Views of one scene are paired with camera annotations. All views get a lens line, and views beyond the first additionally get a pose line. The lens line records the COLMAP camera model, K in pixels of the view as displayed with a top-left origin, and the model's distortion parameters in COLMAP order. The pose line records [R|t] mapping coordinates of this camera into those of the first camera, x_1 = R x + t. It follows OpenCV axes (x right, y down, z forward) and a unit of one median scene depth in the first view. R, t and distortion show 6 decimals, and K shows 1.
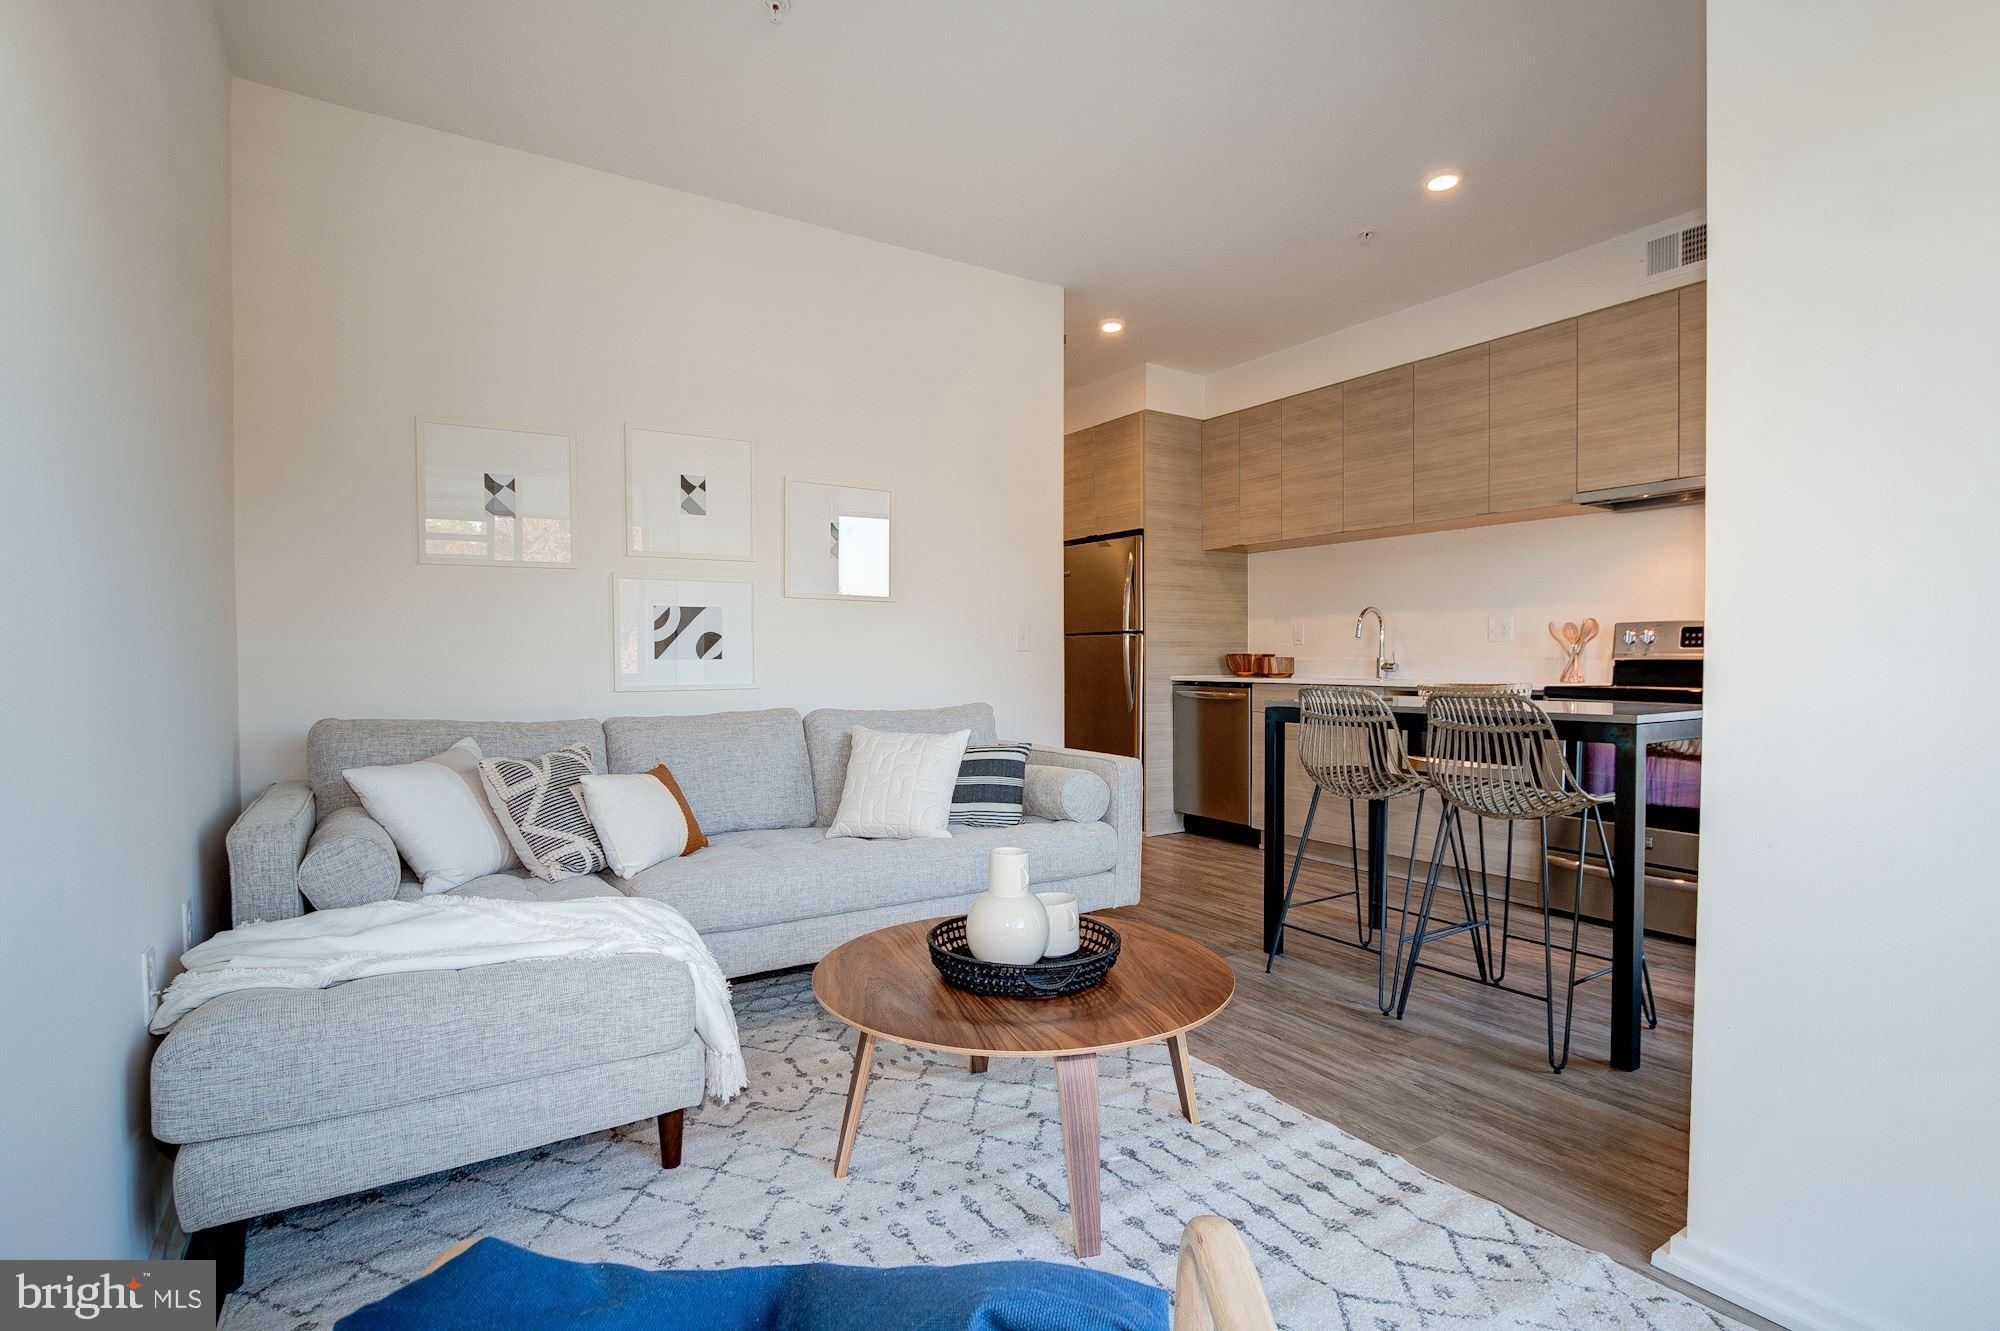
lens RADIAL K [[1031.7, 0, 1008.7], [0, 1031.7, 684.4], [0, 0, 1]] dist [-0.007943, -0.000173]
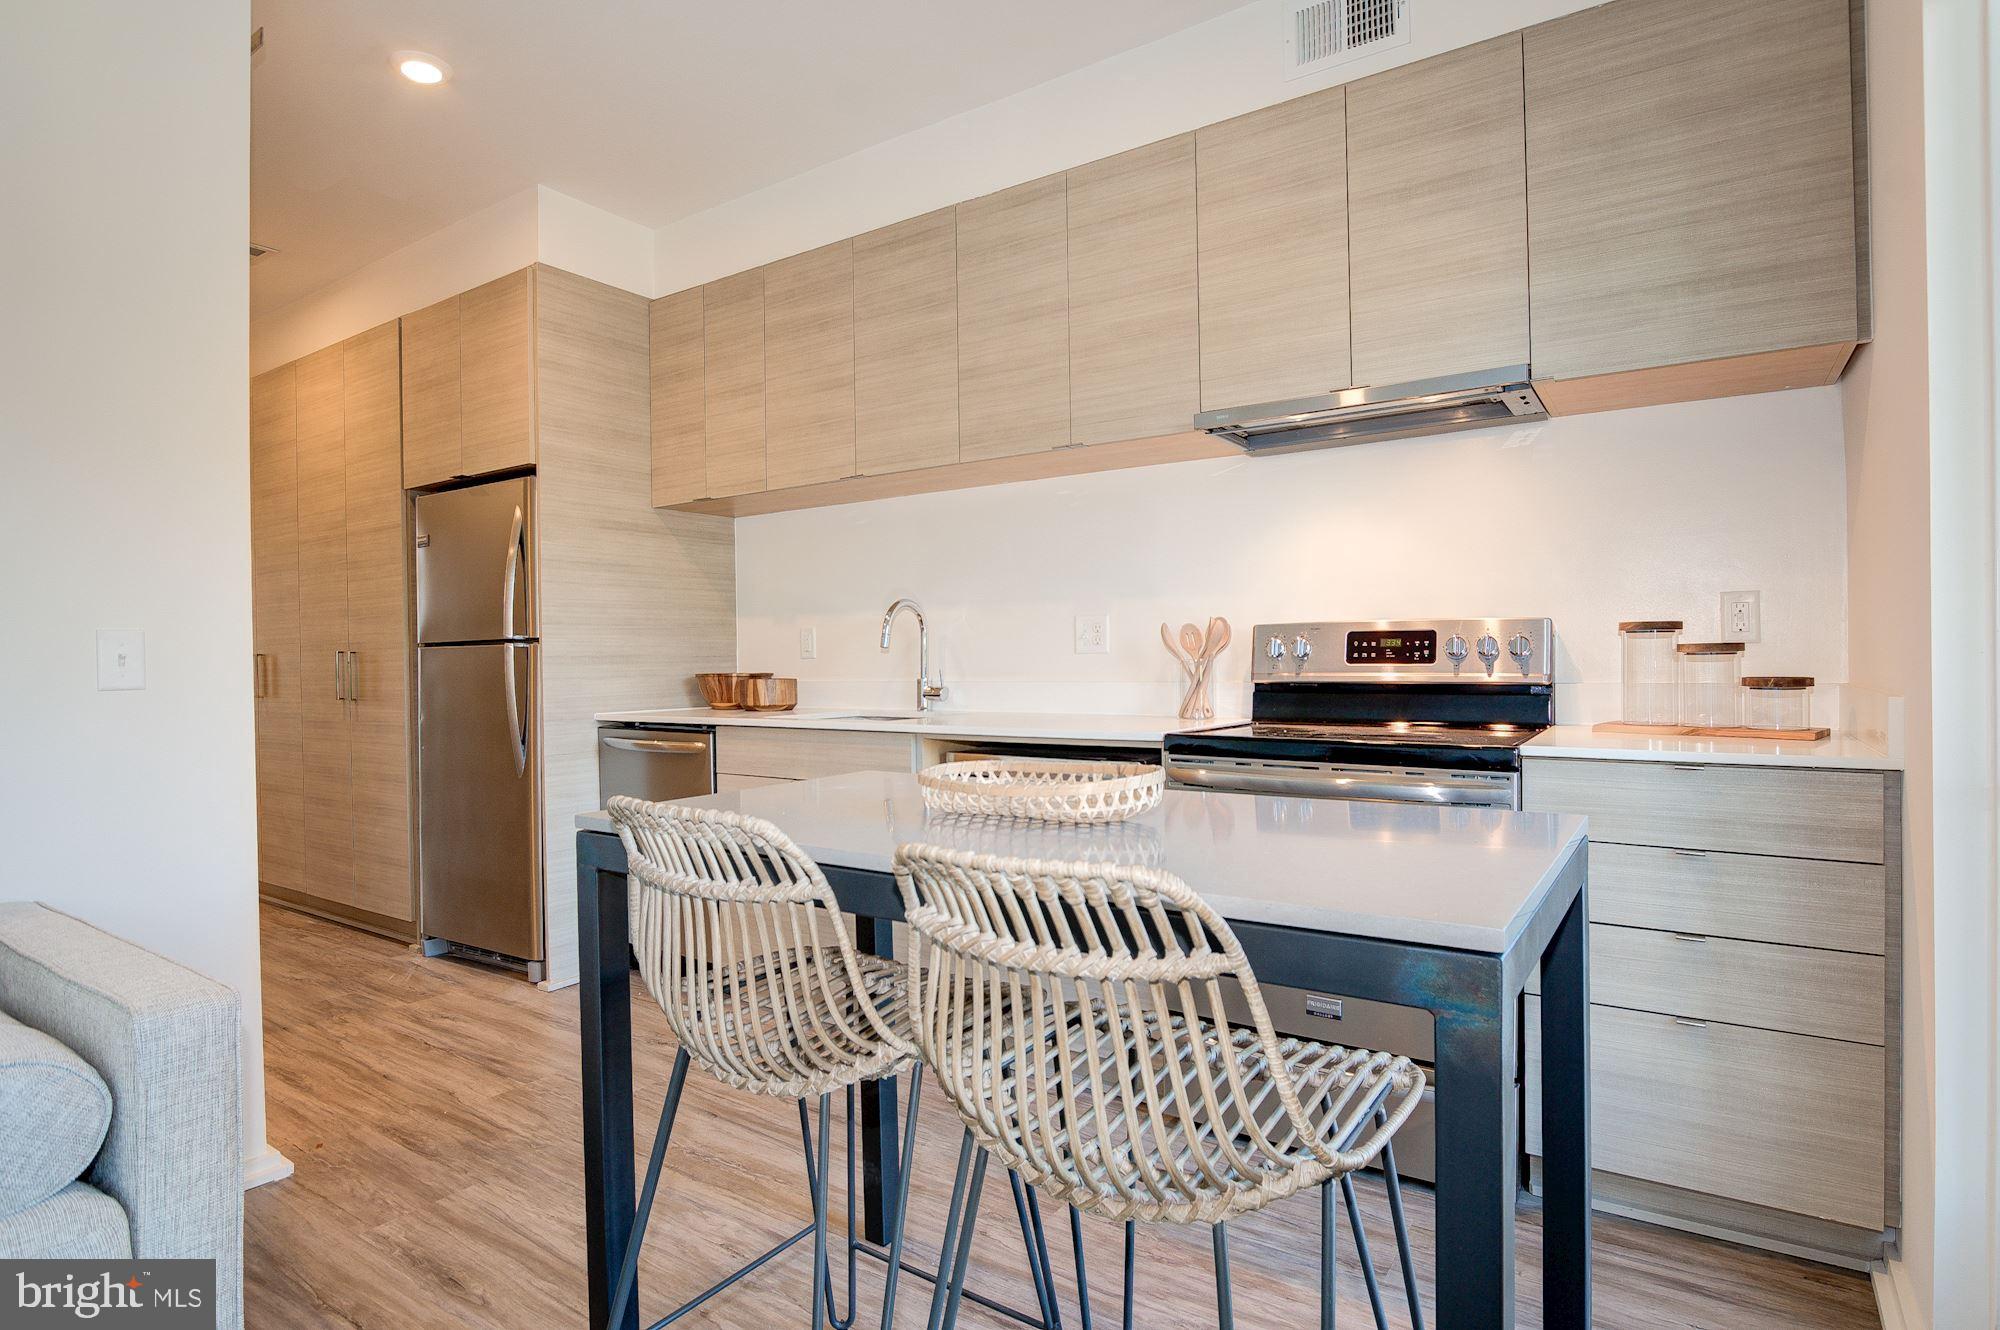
lens RADIAL K [[1048.3, 0, 1000.0], [0, 1048.3, 665.0], [0, 0, 1]] dist [-0.000158, 0.000412]
pose [[0.935982, -0.014068, 0.351768, 0.181354], [0.020649, 0.999675, -0.014961, -0.024493], [-0.351443, 0.021267, 0.935968, 0.382580]]
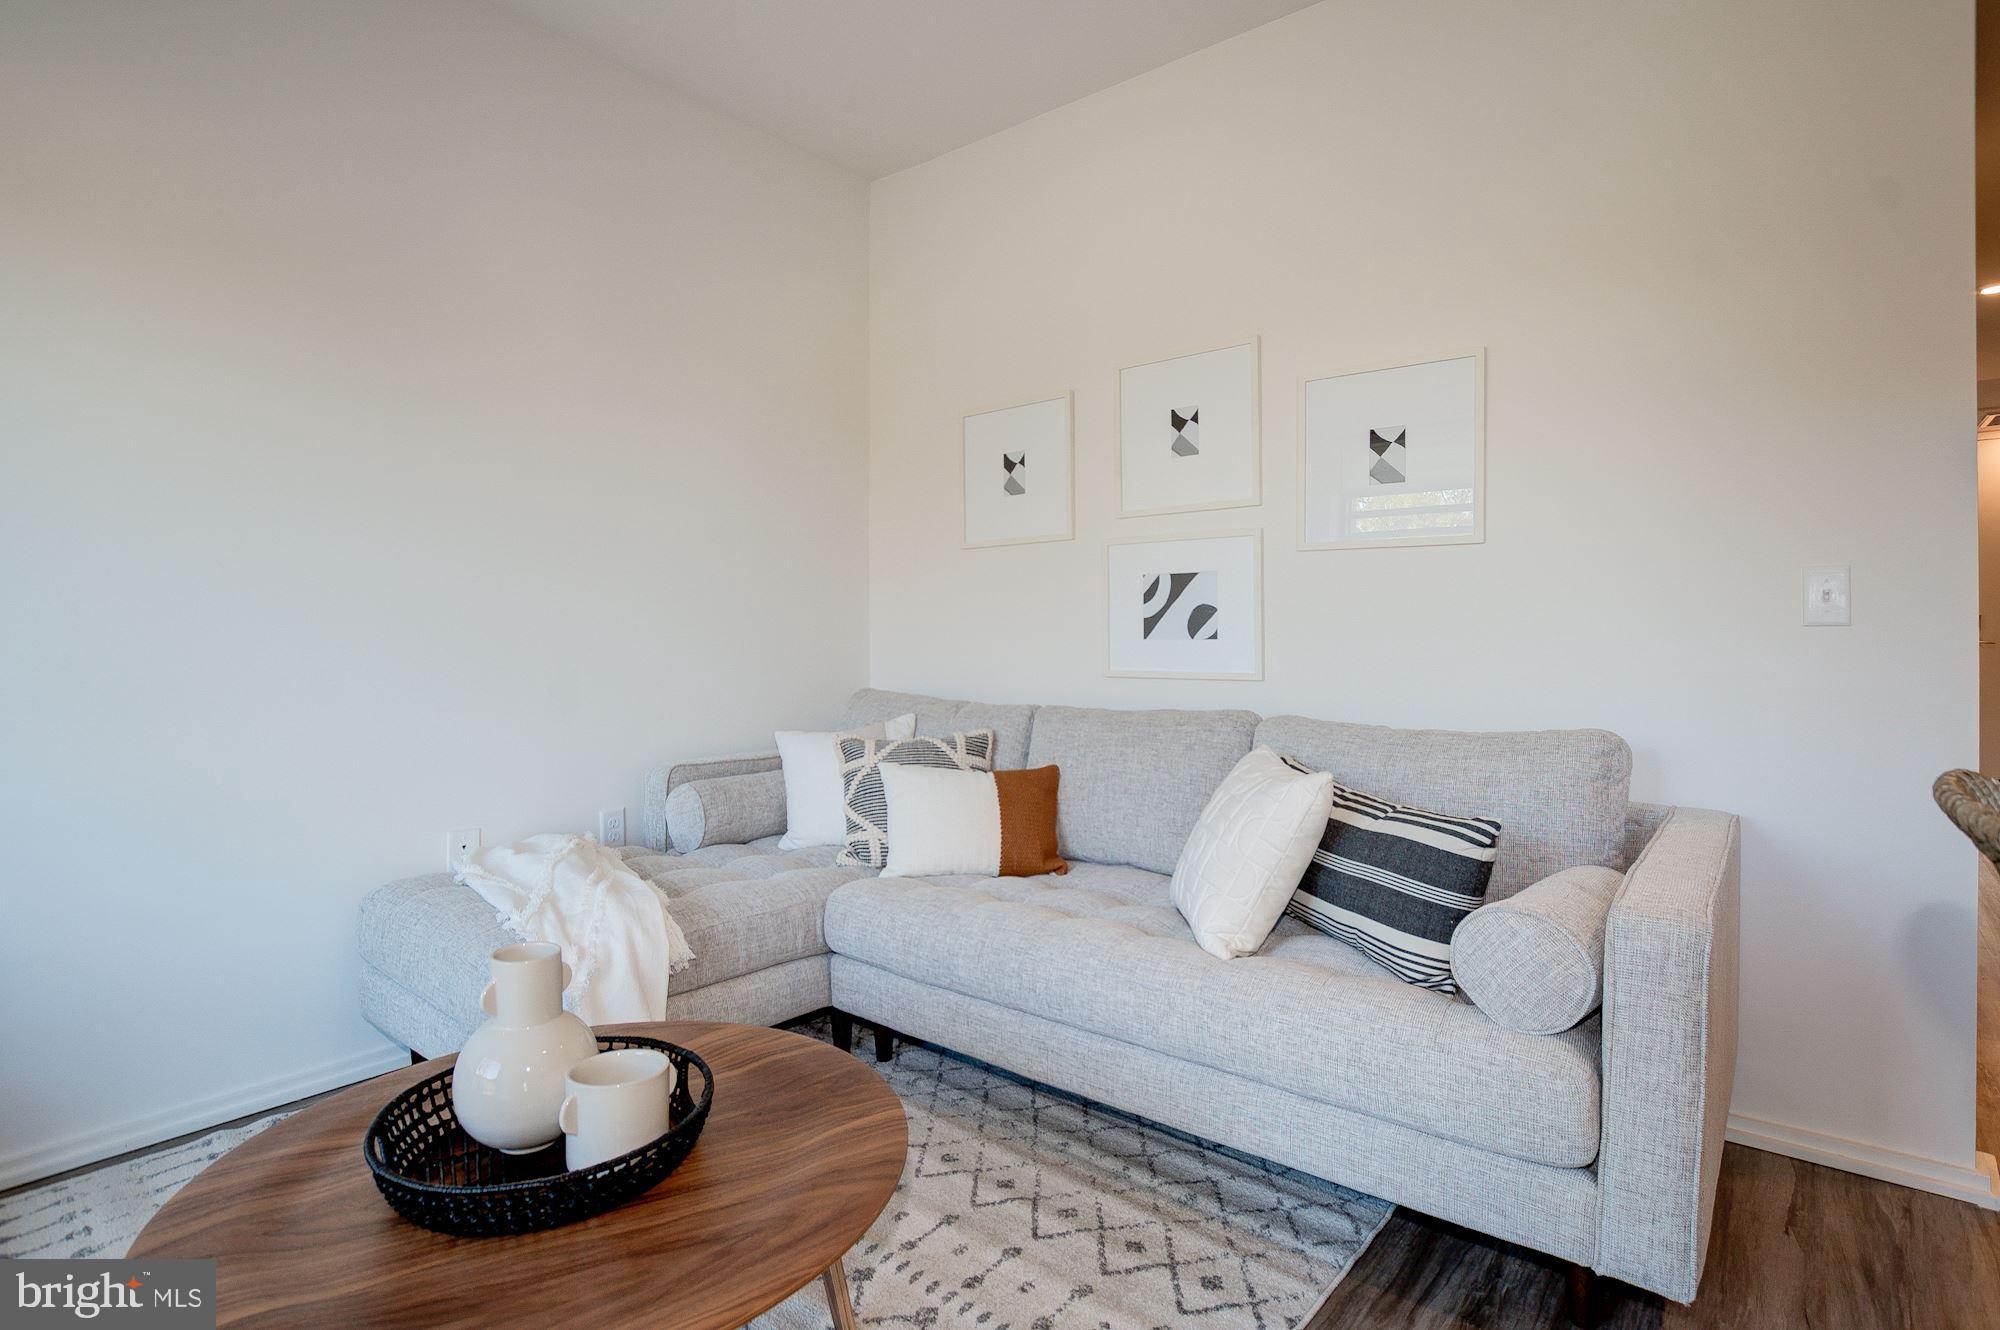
lens RADIAL K [[1048.3, 0, 1000.0], [0, 1048.3, 665.0], [0, 0, 1]] dist [-0.000158, 0.000412]
pose [[0.281519, 0.024886, -0.959233, 0.320657], [-0.019735, 0.999602, 0.020141, -0.013588], [0.959353, 0.013261, 0.281898, 0.477508]]
